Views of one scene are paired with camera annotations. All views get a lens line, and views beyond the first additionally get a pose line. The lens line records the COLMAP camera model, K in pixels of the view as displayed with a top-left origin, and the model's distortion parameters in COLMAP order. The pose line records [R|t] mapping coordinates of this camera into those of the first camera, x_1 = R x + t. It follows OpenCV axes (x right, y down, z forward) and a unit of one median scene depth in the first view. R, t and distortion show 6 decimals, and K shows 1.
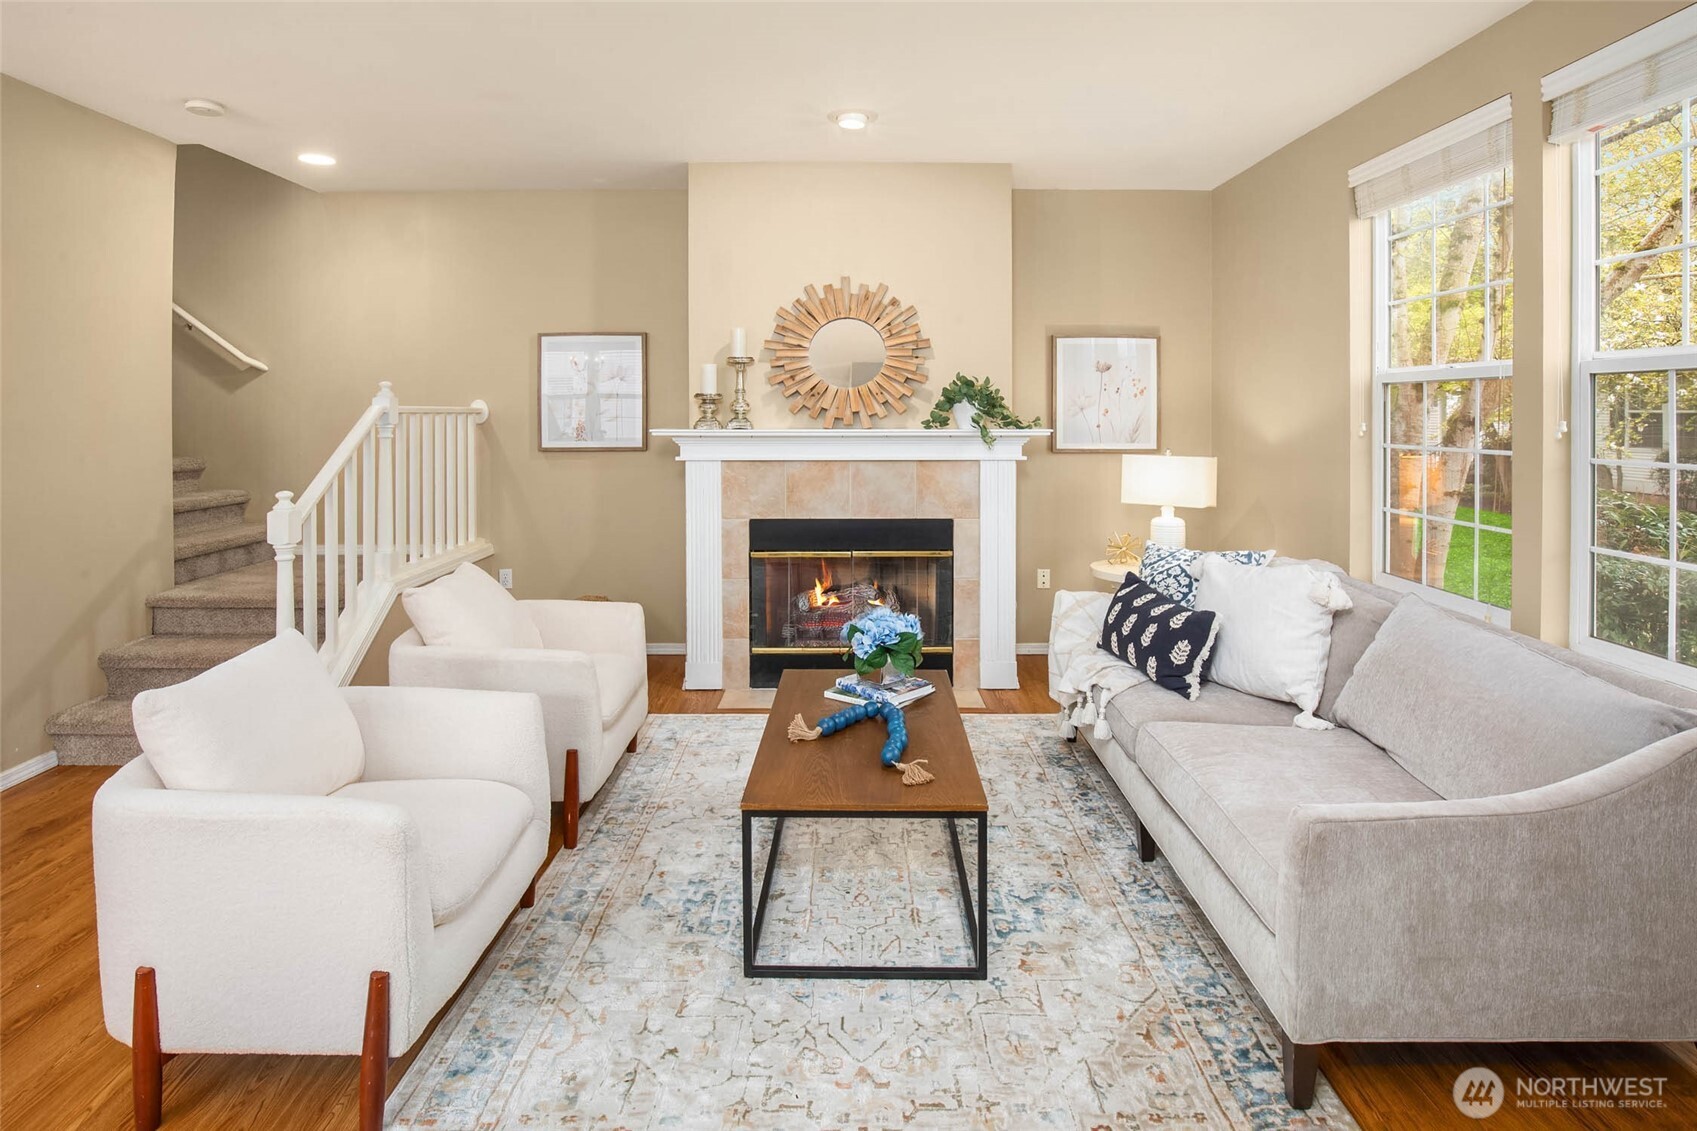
lens RADIAL K [[809.8, 0, 848.5], [0, 809.8, 565.5], [0, 0, 1]] dist [-0.026679, -0.000184]
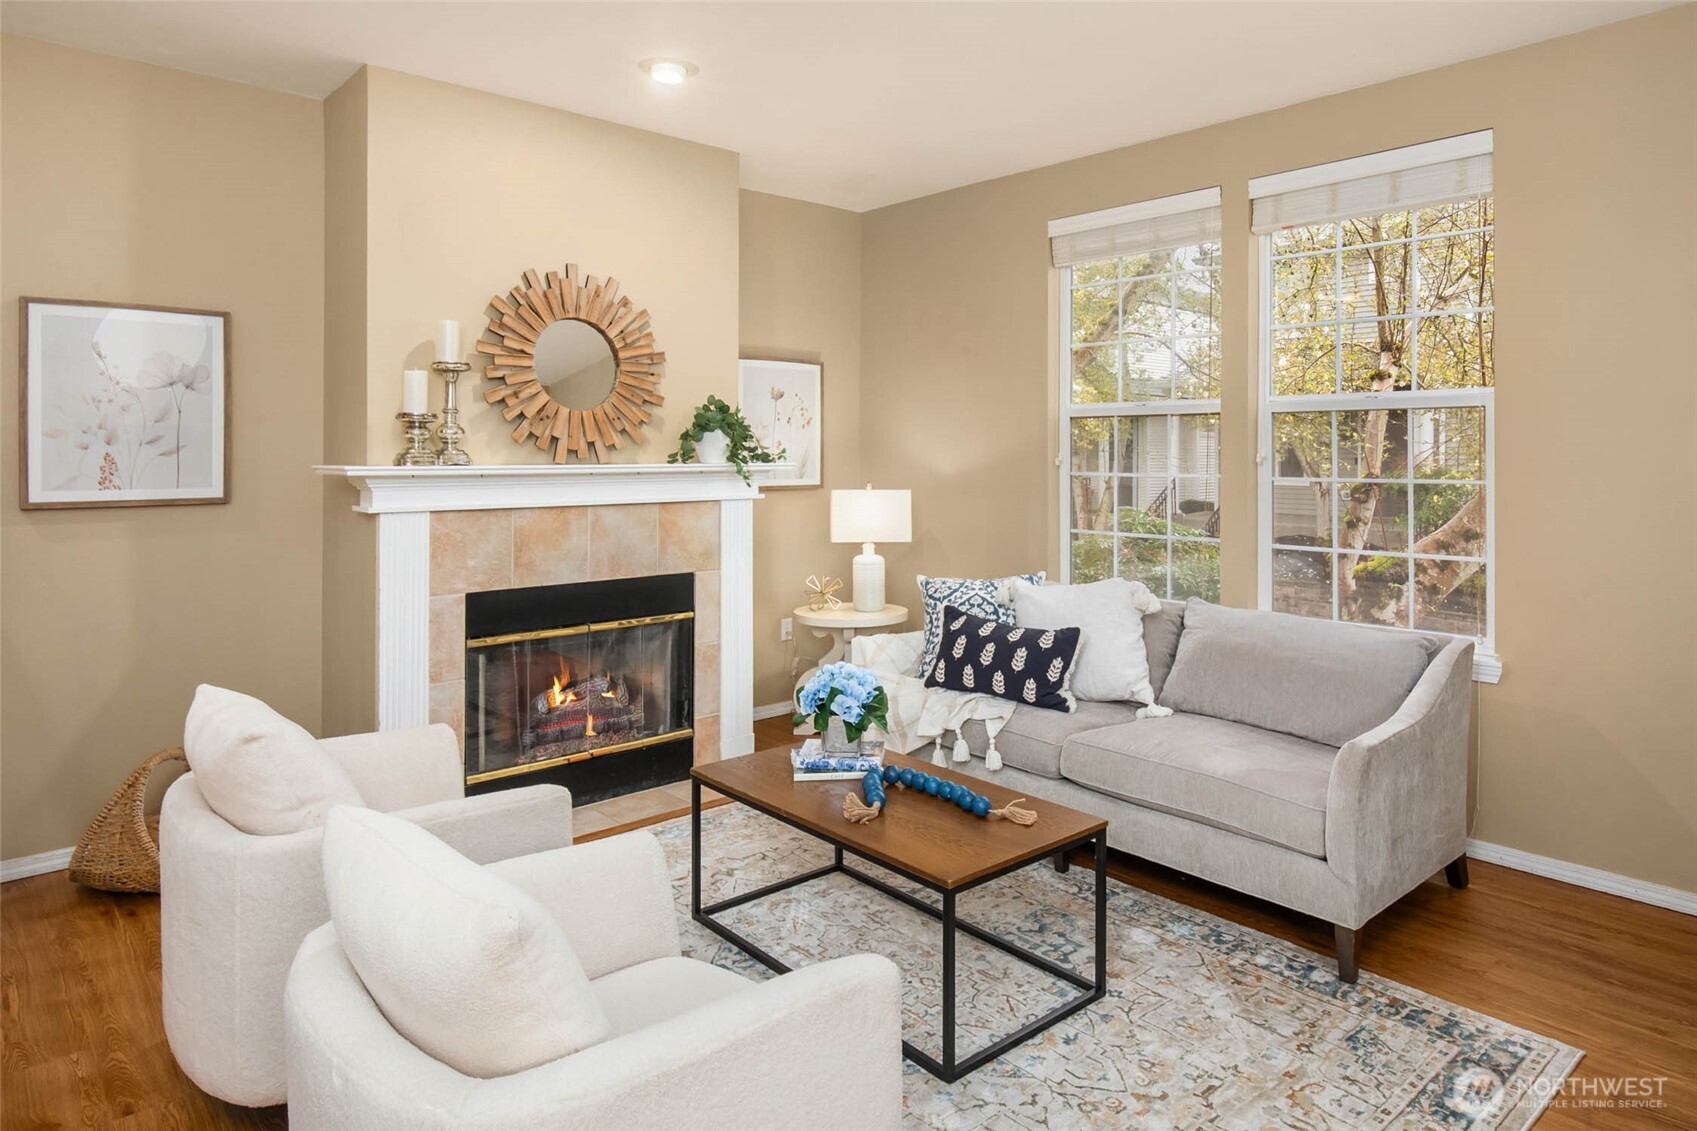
lens RADIAL K [[1030.9, 0, 848.0], [0, 1030.9, 639.8], [0, 0, 1]] dist [-0.003189, -0.001973]
pose [[0.752088, -0.117867, 0.648437, -0.471414], [0.121987, 0.991773, 0.038790, -0.011674], [-0.647675, 0.049927, 0.760280, 0.107168]]
